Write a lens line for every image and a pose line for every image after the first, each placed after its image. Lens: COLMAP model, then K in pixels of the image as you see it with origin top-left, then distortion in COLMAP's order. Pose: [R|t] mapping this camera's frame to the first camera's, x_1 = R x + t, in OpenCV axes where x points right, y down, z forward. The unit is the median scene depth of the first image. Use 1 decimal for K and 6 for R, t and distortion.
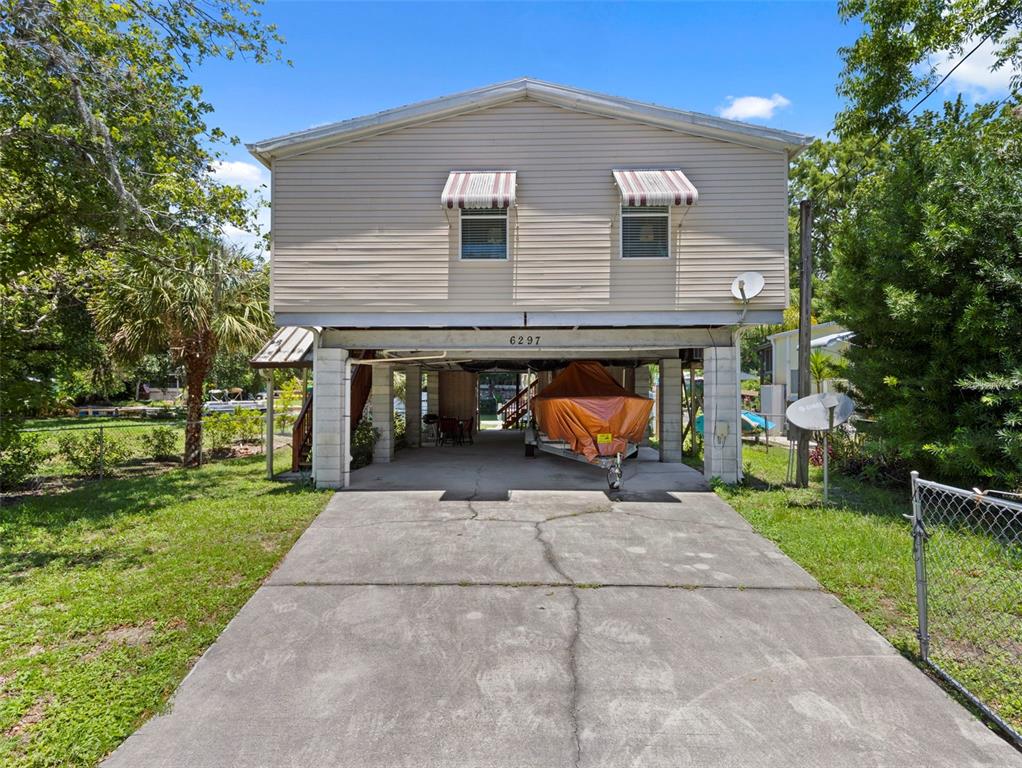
lens RADIAL K [[521.0, 0, 515.1], [0, 521.0, 389.3], [0, 0, 1]] dist [0.003059, 0.000483]
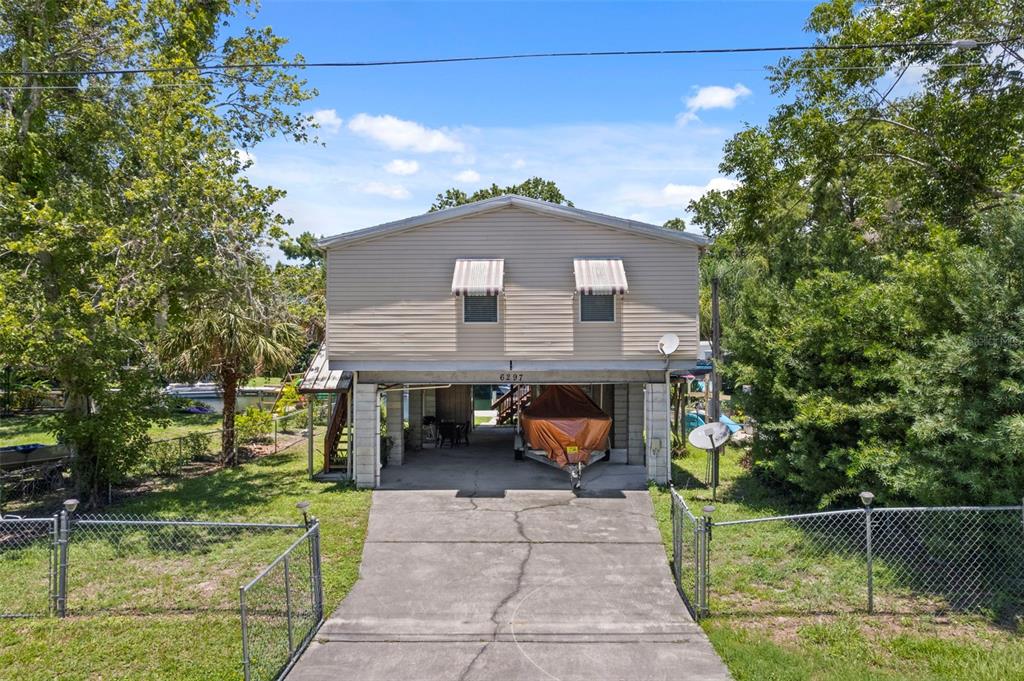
lens RADIAL K [[658.7, 0, 510.8], [0, 658.7, 352.3], [0, 0, 1]] dist [-0.041783, 0.004274]
pose [[0.999982, -0.001940, -0.005711, 0.029565], [0.001908, 0.999983, -0.005505, -0.160583], [0.005722, 0.005494, 0.999969, -0.741826]]
